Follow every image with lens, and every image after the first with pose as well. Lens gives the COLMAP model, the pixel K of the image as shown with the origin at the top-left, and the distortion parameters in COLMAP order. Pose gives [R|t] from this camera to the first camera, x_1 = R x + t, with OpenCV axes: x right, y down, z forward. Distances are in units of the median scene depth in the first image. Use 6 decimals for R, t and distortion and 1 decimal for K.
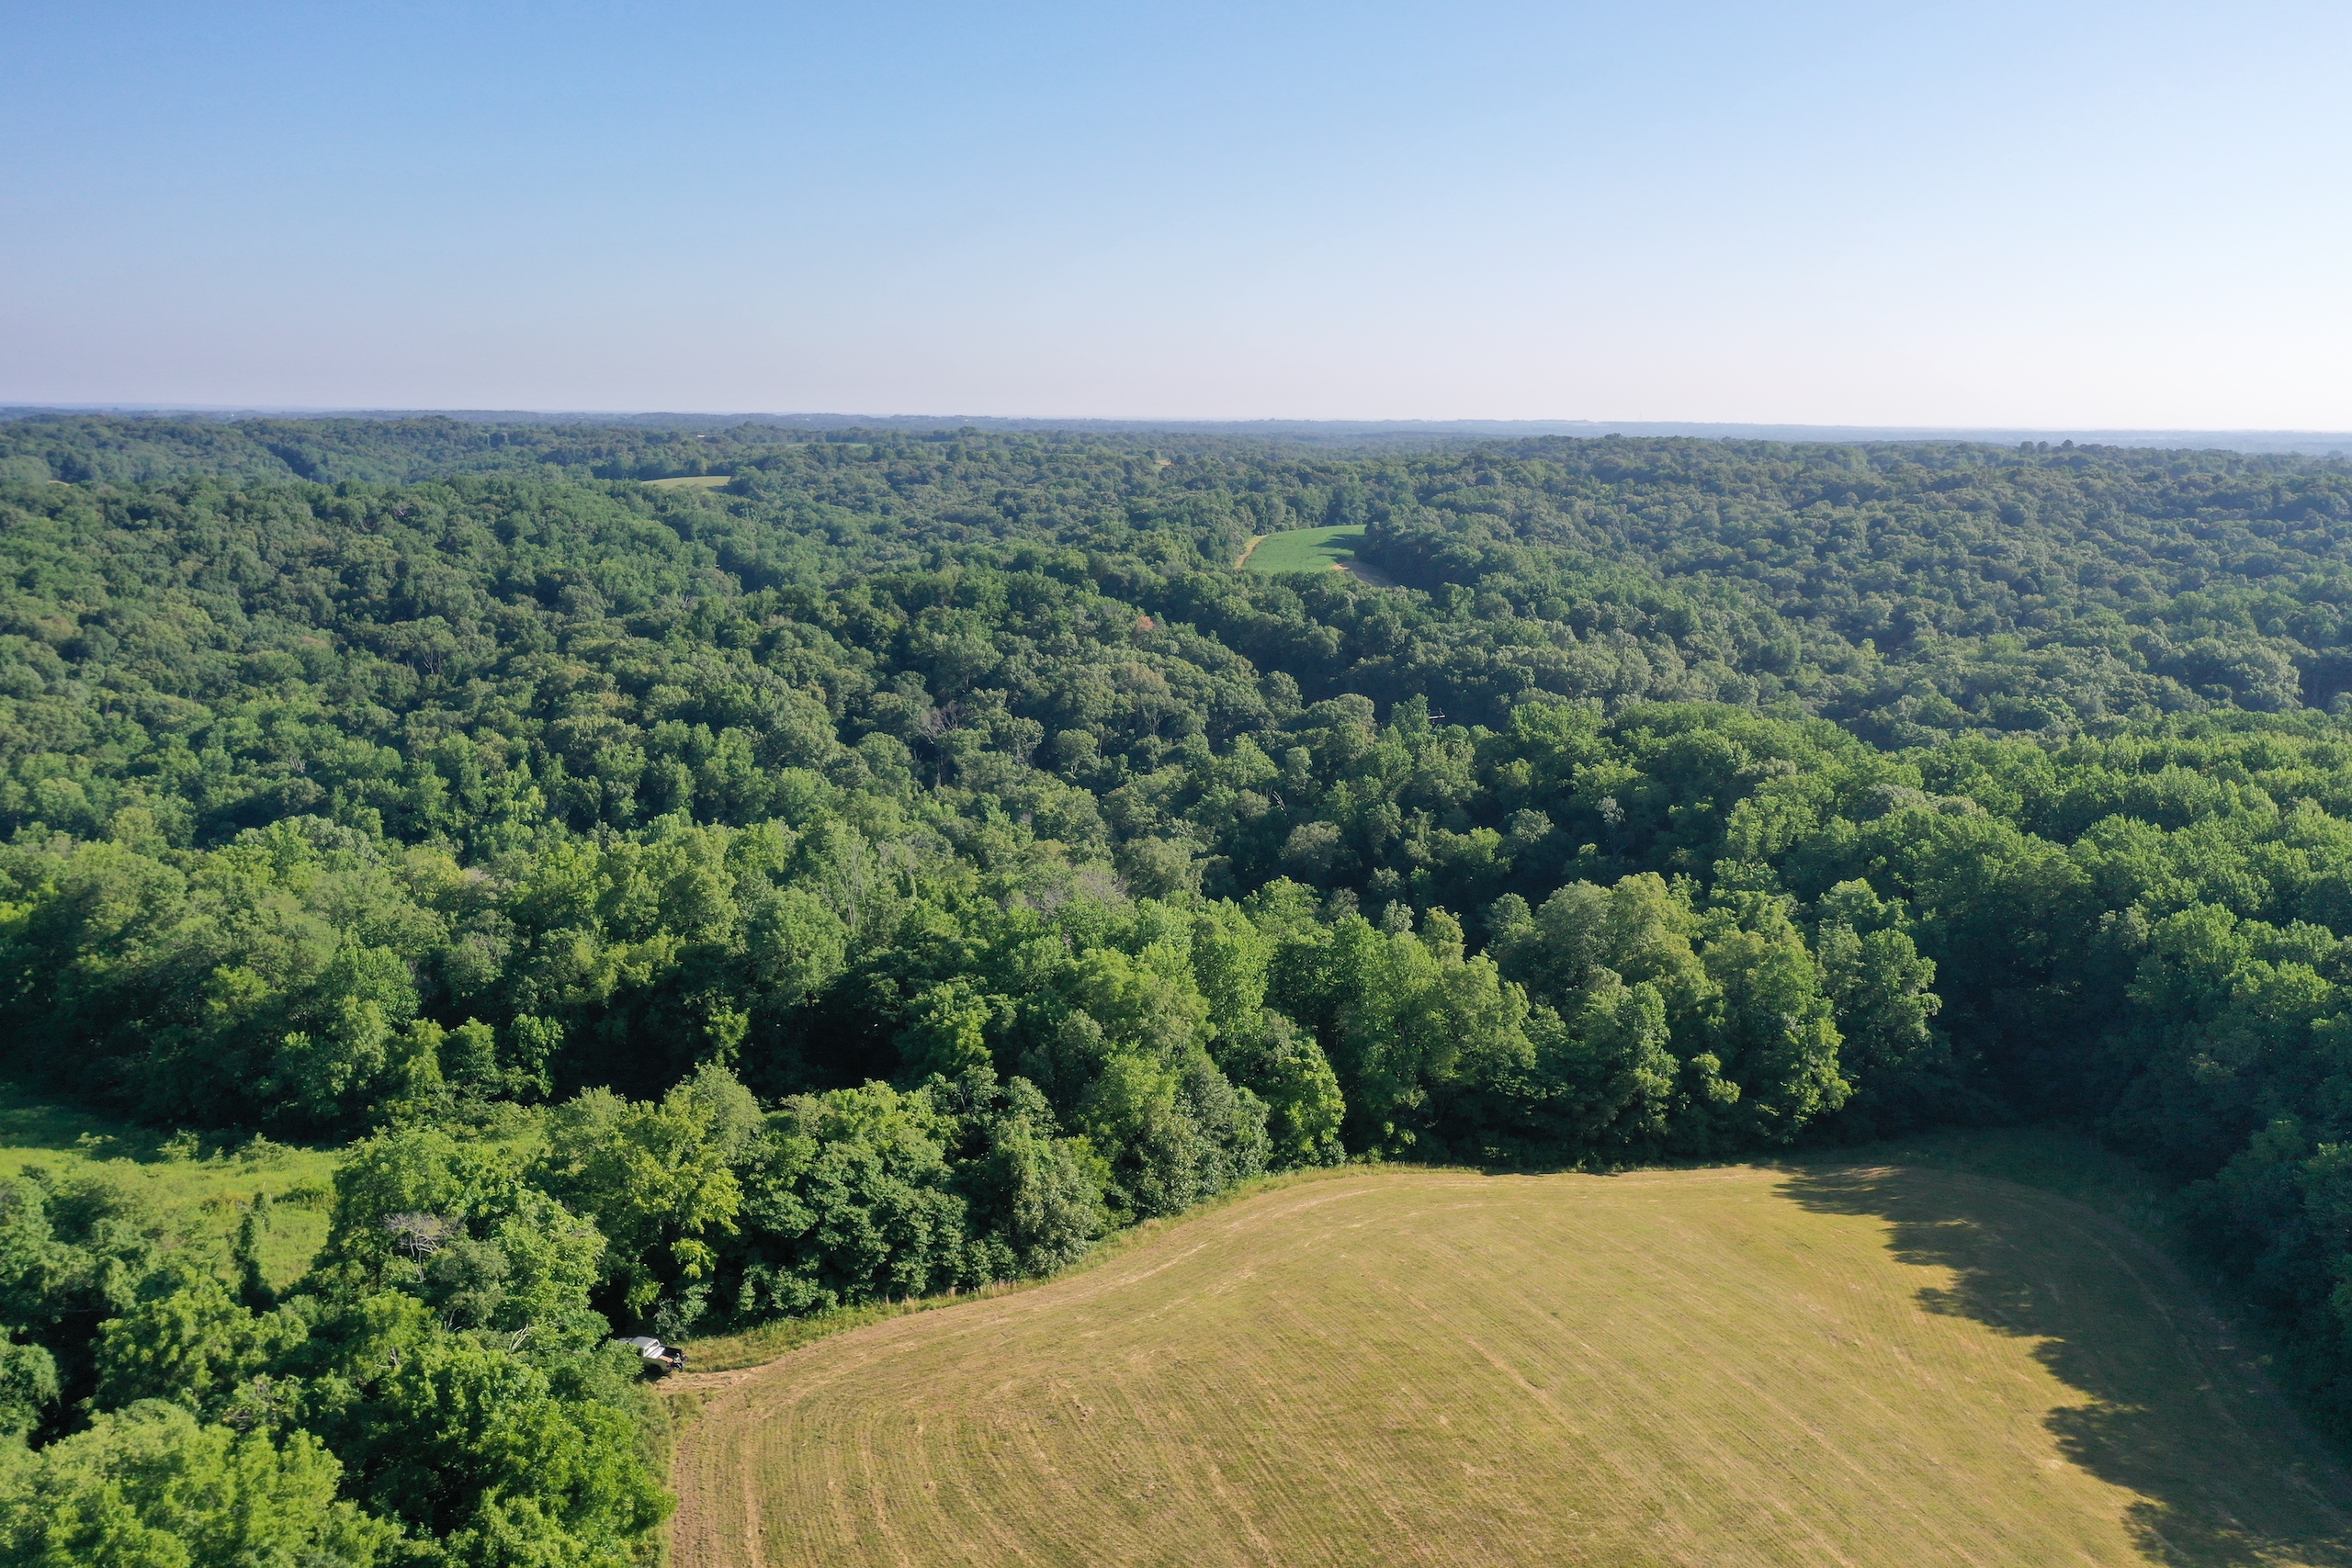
lens RADIAL K [[1878.6, 0, 1185.5], [0, 1878.6, 770.8], [0, 0, 1]] dist [0.009236, 0.004451]
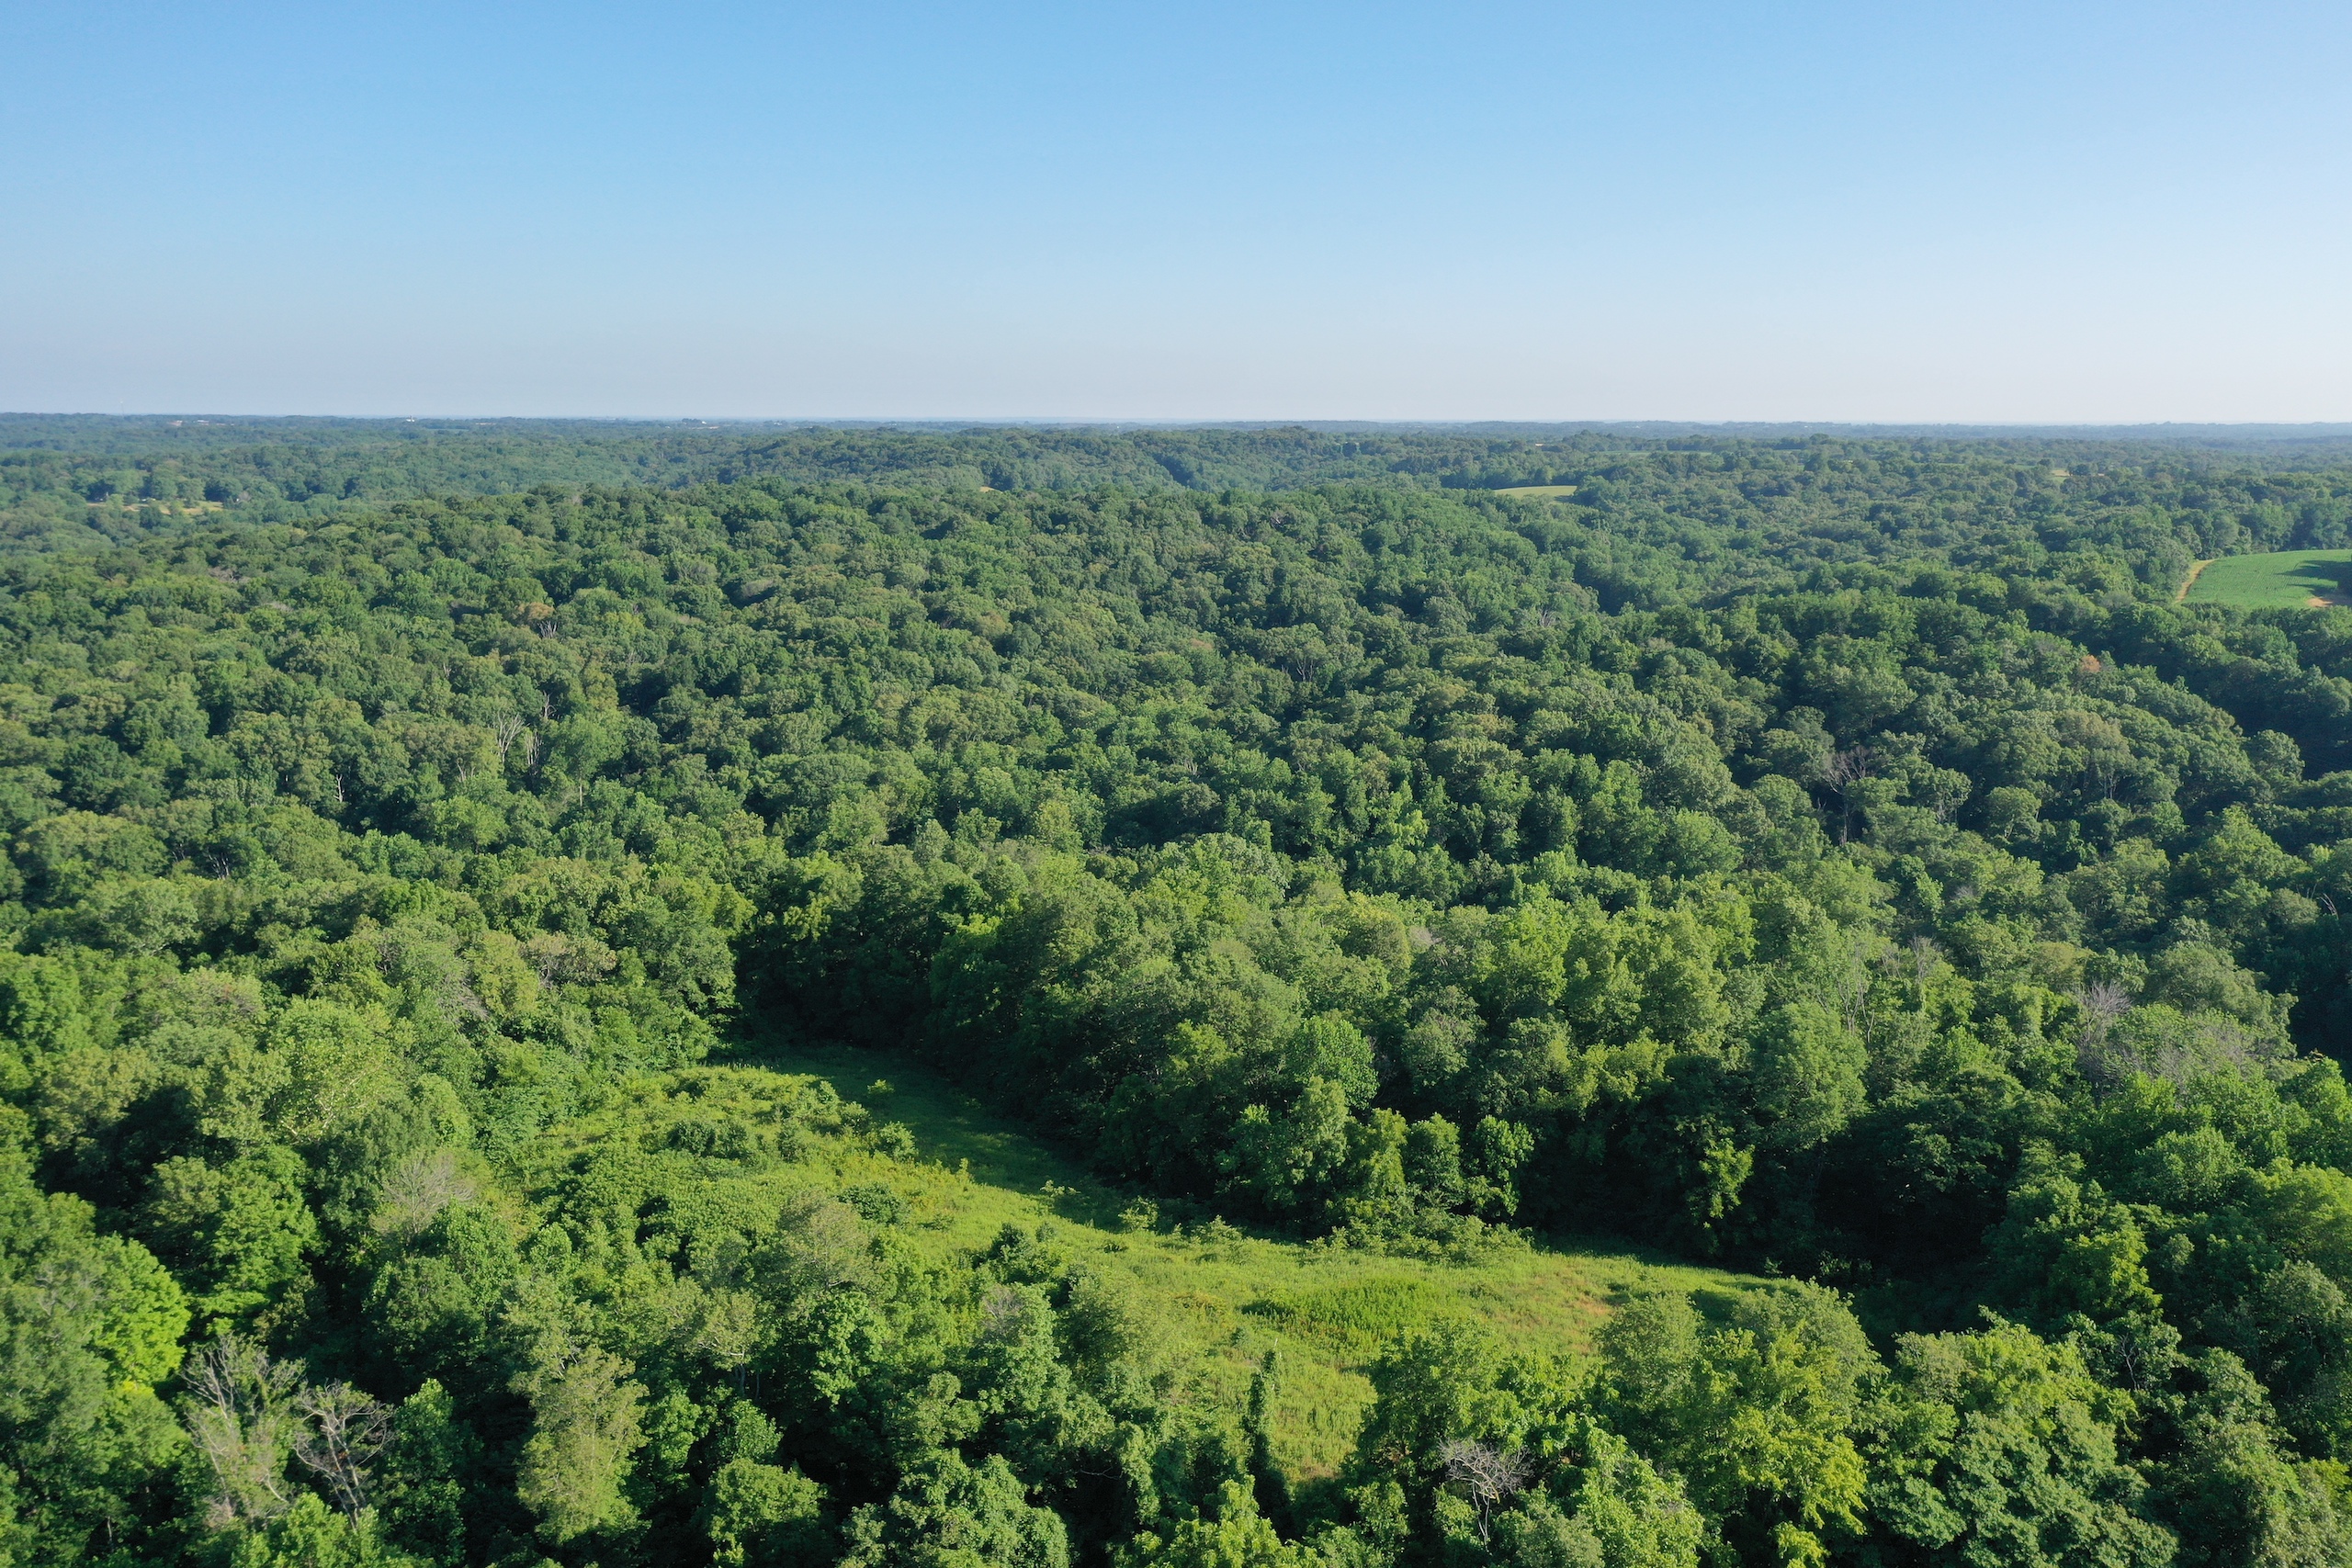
lens RADIAL K [[1878.6, 0, 1179.2], [0, 1878.6, 777.7], [0, 0, 1]] dist [0.009236, 0.004451]
pose [[0.910140, 0.070740, -0.408218, -0.126355], [-0.070904, 0.997374, 0.014753, -0.027521], [0.408189, 0.015517, 0.912765, 0.128526]]
